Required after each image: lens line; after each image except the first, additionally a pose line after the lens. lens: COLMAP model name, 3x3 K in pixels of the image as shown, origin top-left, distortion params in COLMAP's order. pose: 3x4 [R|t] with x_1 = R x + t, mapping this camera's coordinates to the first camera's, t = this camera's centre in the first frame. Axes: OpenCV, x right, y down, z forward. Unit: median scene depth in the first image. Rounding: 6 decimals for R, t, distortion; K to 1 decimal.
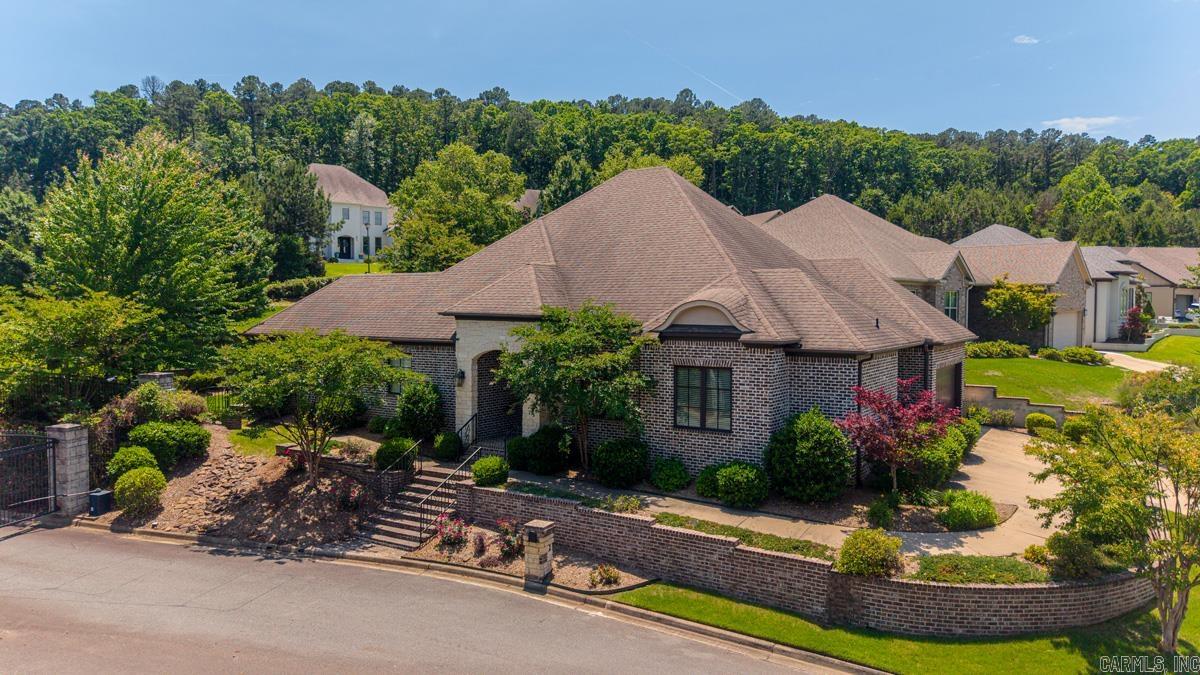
lens RADIAL K [[867.5, 0, 622.7], [0, 867.5, 342.6], [0, 0, 1]] dist [0.017945, -0.022994]
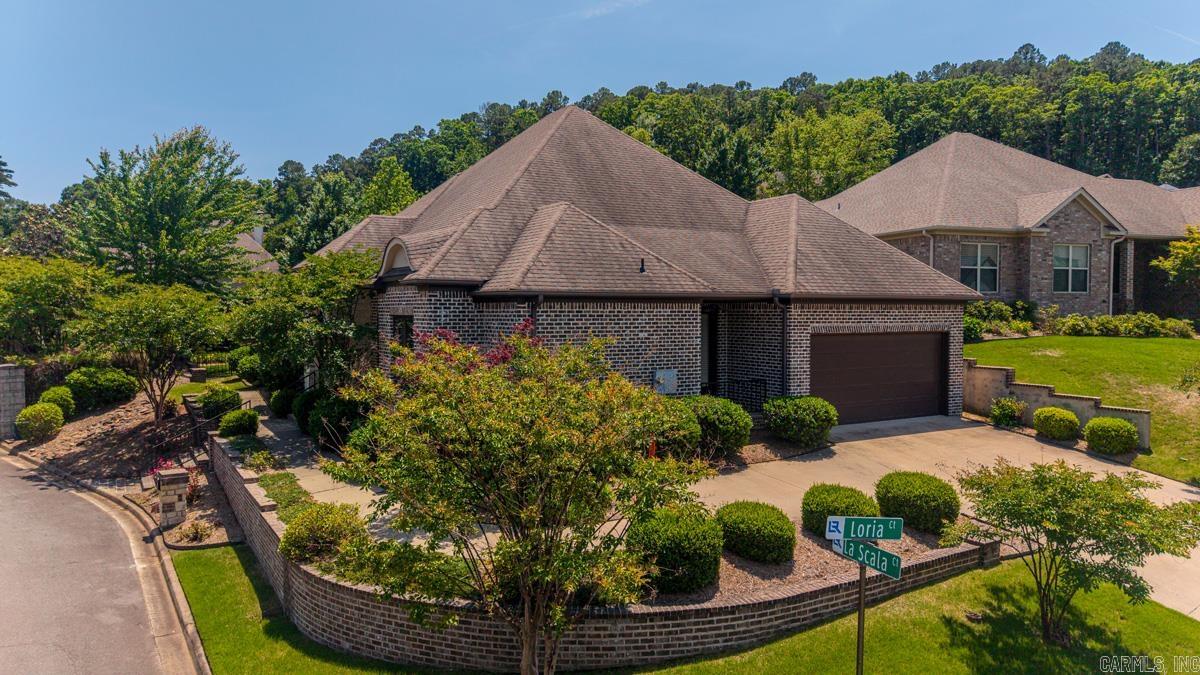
lens RADIAL K [[867.5, 0, 605.7], [0, 867.5, 338.3], [0, 0, 1]] dist [0.017945, -0.022994]
pose [[0.878700, 0.011059, -0.477246, 0.718486], [-0.016684, 0.999832, -0.007549, 0.055966], [0.477082, 0.014596, 0.878737, 0.348949]]
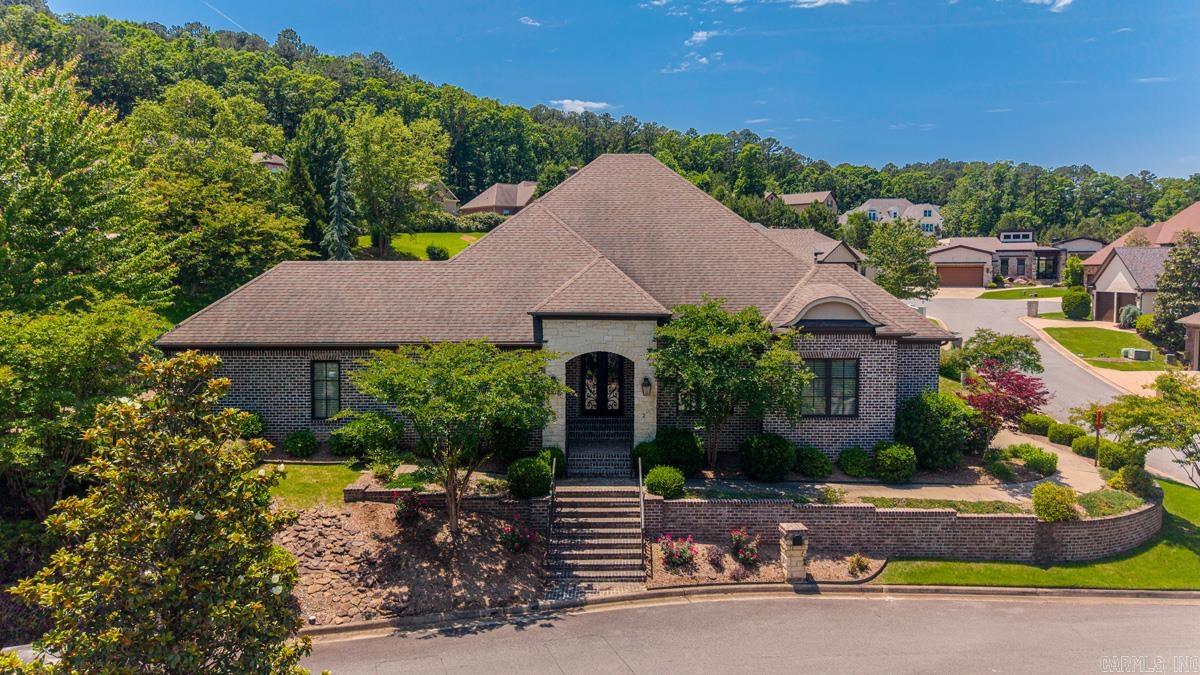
lens RADIAL K [[867.5, 0, 638.8], [0, 867.5, 345.8], [0, 0, 1]] dist [0.017945, -0.022994]
pose [[0.819832, -0.053202, 0.570127, -0.739012], [0.024040, 0.997994, 0.058561, -0.058412], [-0.572099, -0.034304, 0.819467, 0.259502]]
